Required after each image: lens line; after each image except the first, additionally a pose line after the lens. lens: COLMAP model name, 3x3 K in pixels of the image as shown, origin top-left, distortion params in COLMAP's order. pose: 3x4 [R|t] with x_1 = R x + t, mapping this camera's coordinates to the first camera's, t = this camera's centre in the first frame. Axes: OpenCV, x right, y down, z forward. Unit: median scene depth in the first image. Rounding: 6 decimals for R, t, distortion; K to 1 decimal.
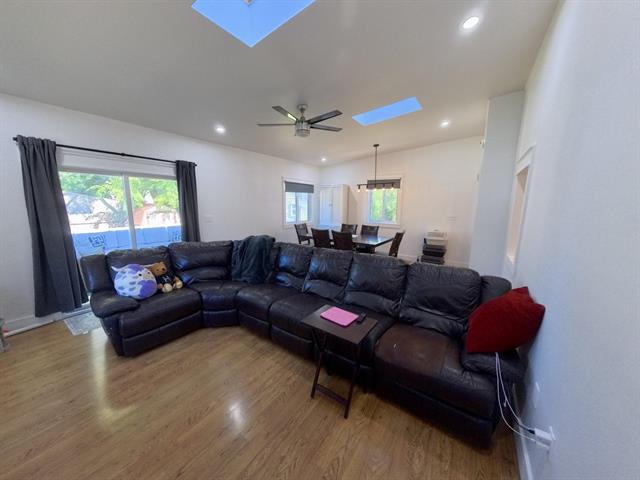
lens RADIAL K [[222.3, 0, 318.2], [0, 222.3, 238.3], [0, 0, 1]] dist [0.013833, 0.000132]
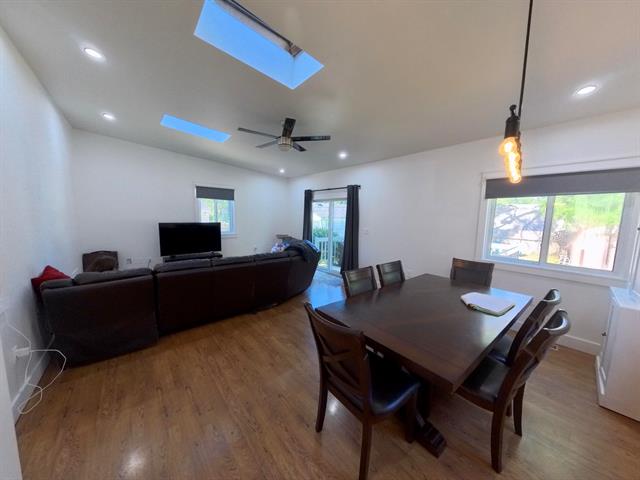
lens RADIAL K [[222.3, 0, 318.2], [0, 222.3, 239.8], [0, 0, 1]] dist [0.013833, 0.000132]
pose [[-0.291277, 0.100615, -0.951333, 0.724366], [-0.177477, 0.971507, 0.157089, -0.203812], [0.940032, 0.214596, -0.265121, 1.222357]]
